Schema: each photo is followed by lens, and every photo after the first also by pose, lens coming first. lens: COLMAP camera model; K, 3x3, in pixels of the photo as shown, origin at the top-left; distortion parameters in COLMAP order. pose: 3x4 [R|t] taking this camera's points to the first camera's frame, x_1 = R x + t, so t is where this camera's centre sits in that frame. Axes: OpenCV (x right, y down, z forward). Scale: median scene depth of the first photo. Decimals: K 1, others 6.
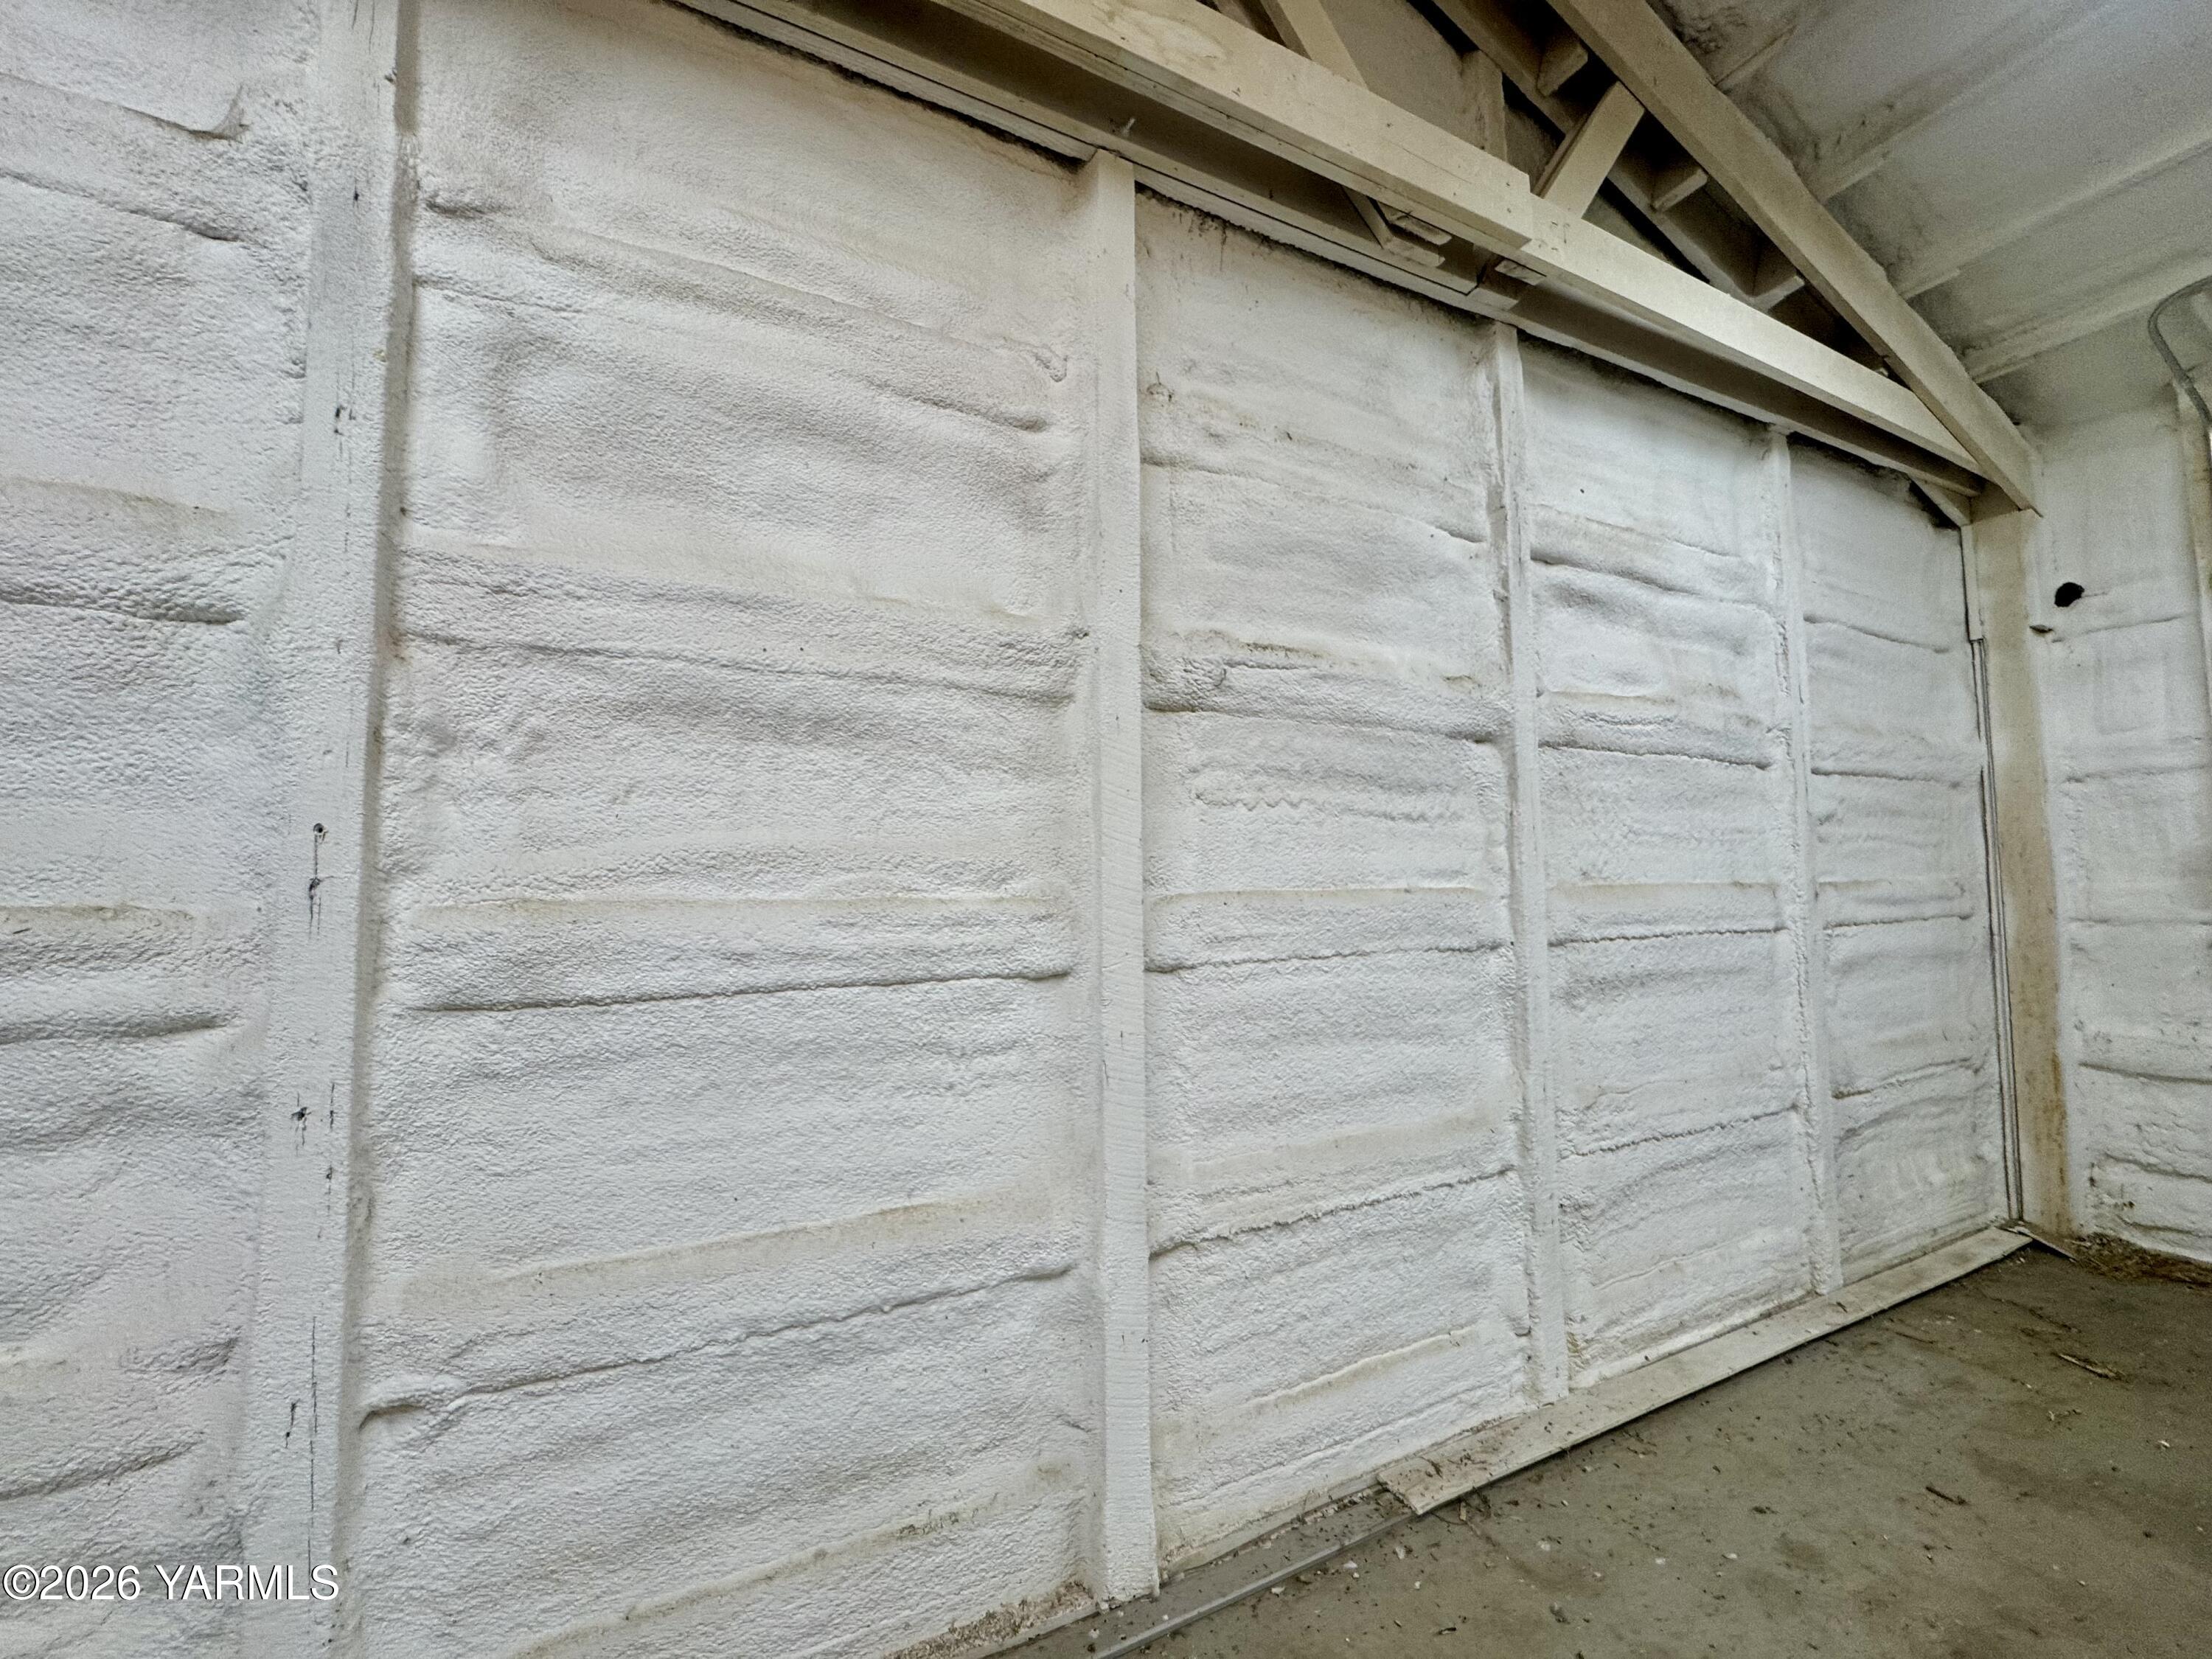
lens RADIAL K [[886.1, 0, 1105.2], [0, 886.1, 829.3], [0, 0, 1]] dist [-0.000528, -0.000032]
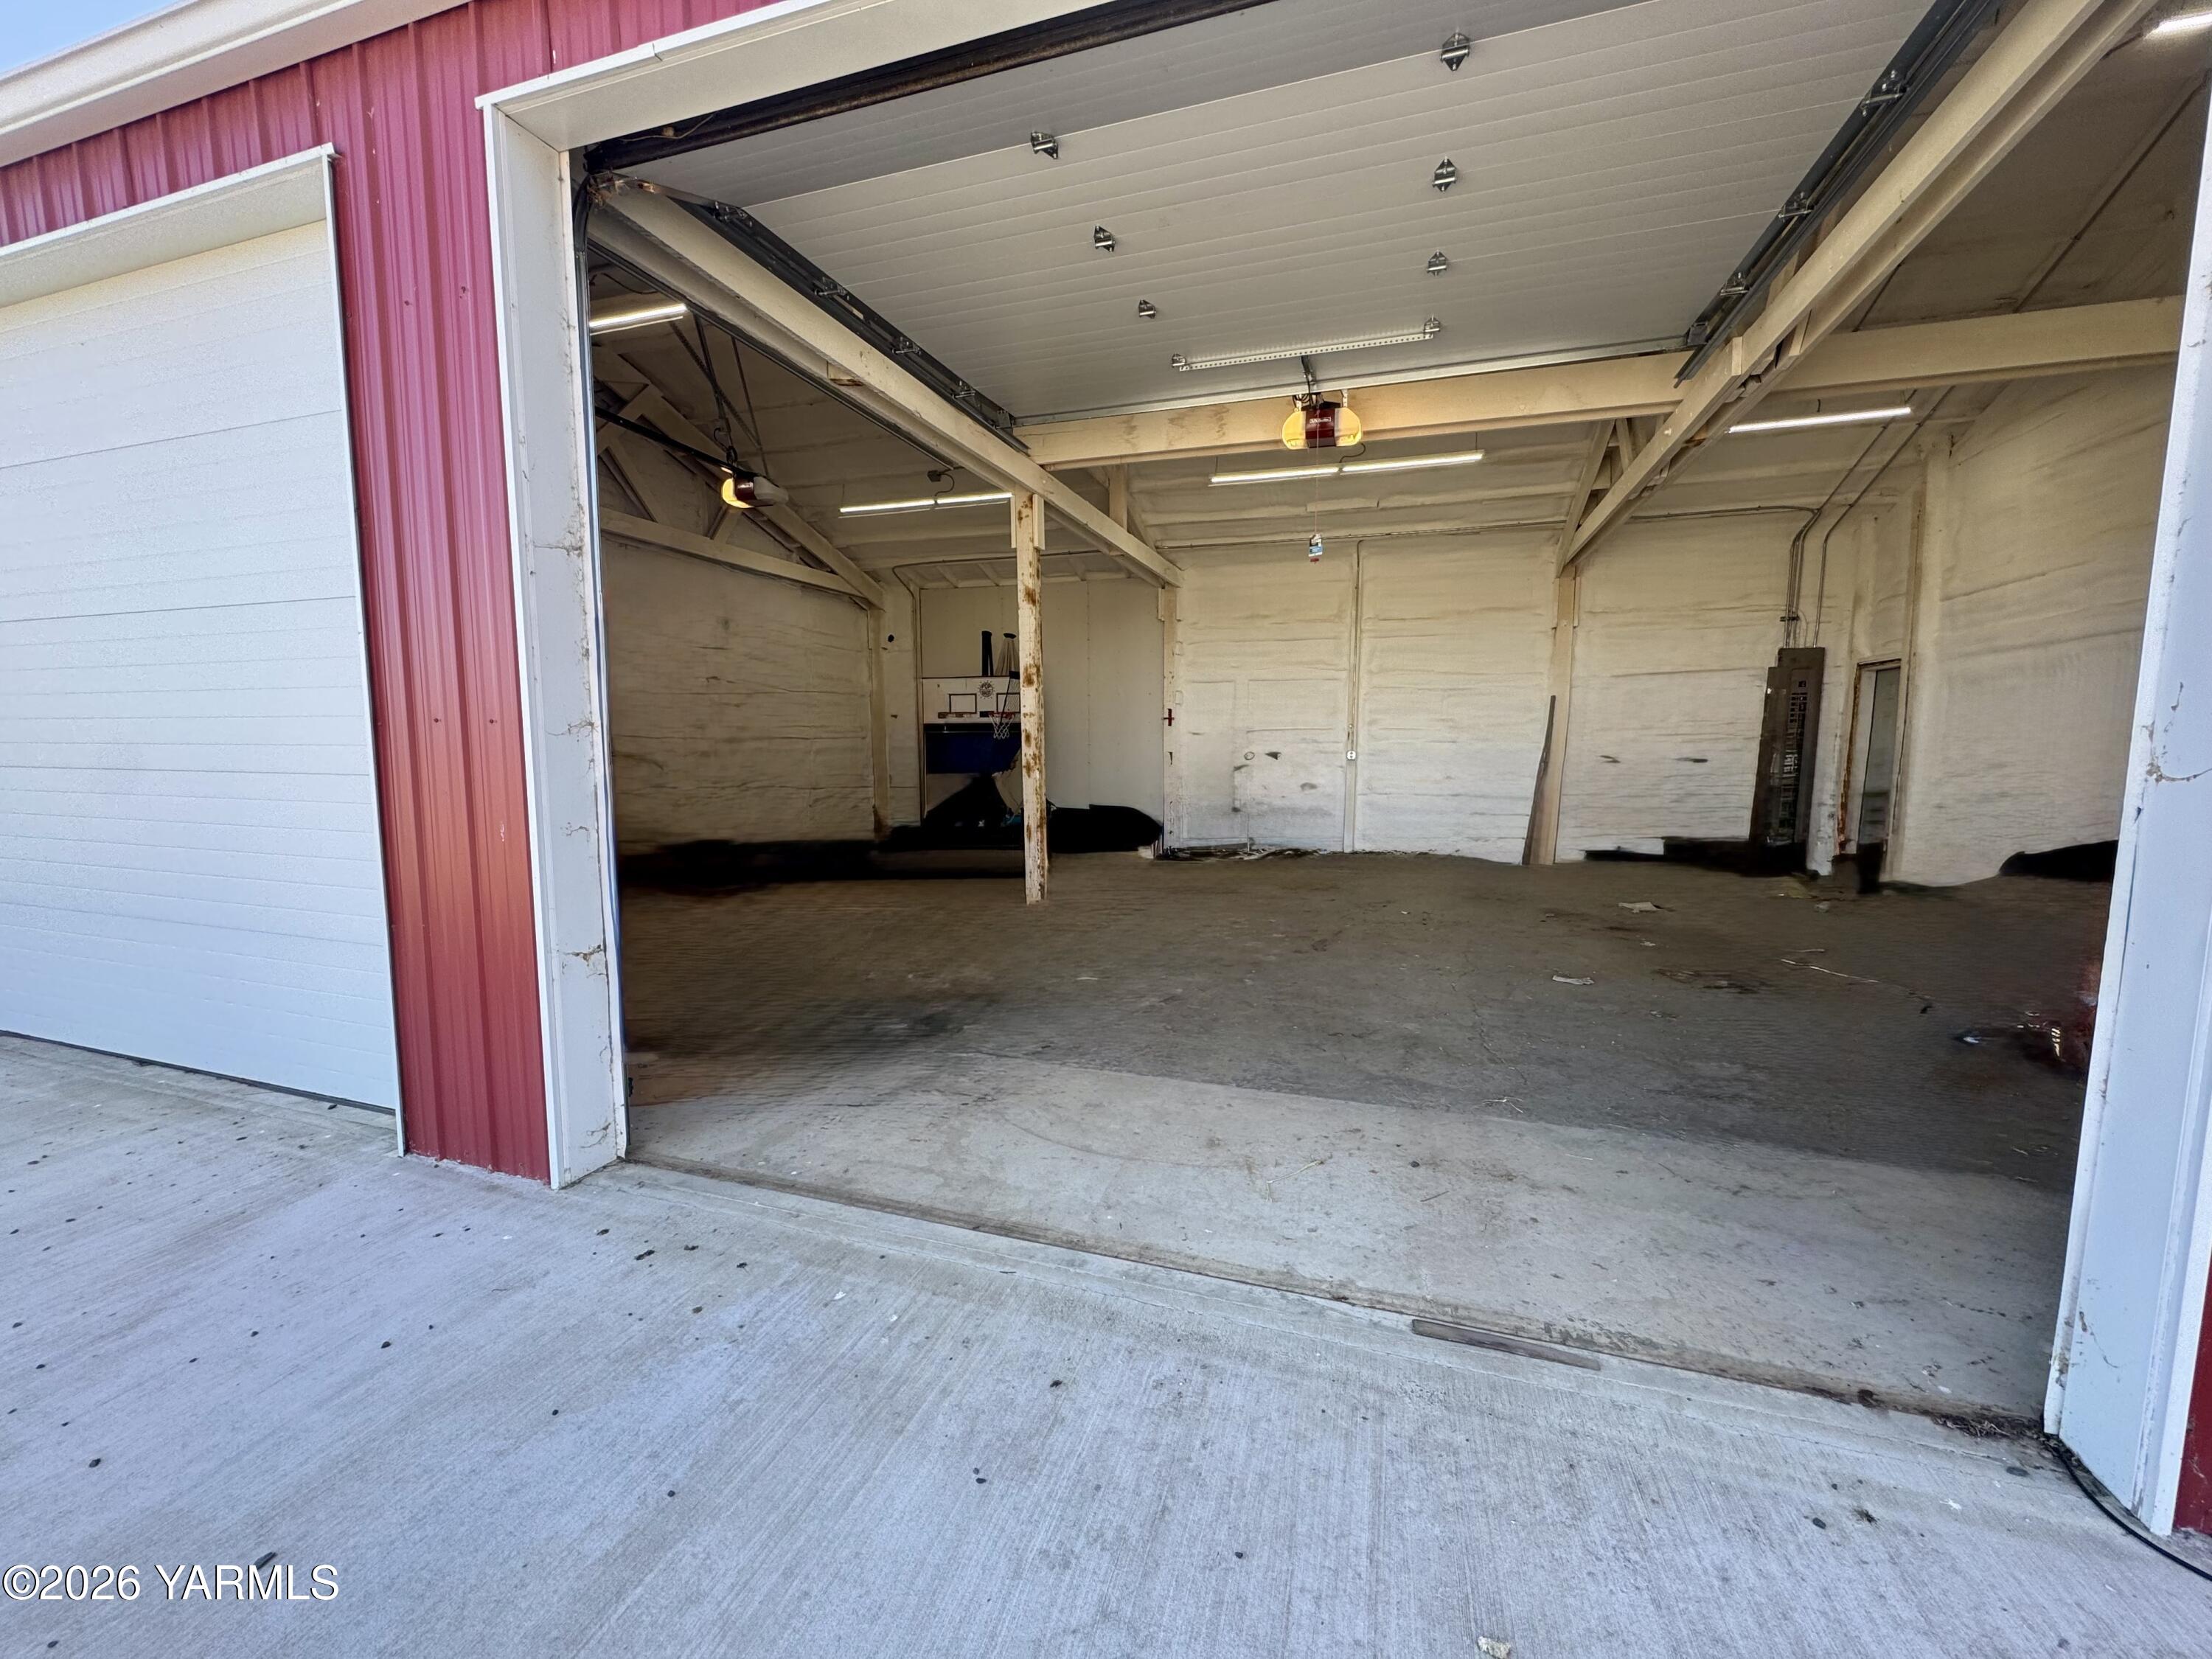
lens RADIAL K [[886.1, 0, 1106.9], [0, 886.1, 829.8], [0, 0, 1]] dist [-0.000528, -0.000032]
pose [[0.709596, -0.058740, 0.702156, -0.665028], [-0.060277, 0.987805, 0.143552, -0.085487], [-0.702026, -0.144188, 0.697402, -1.902422]]
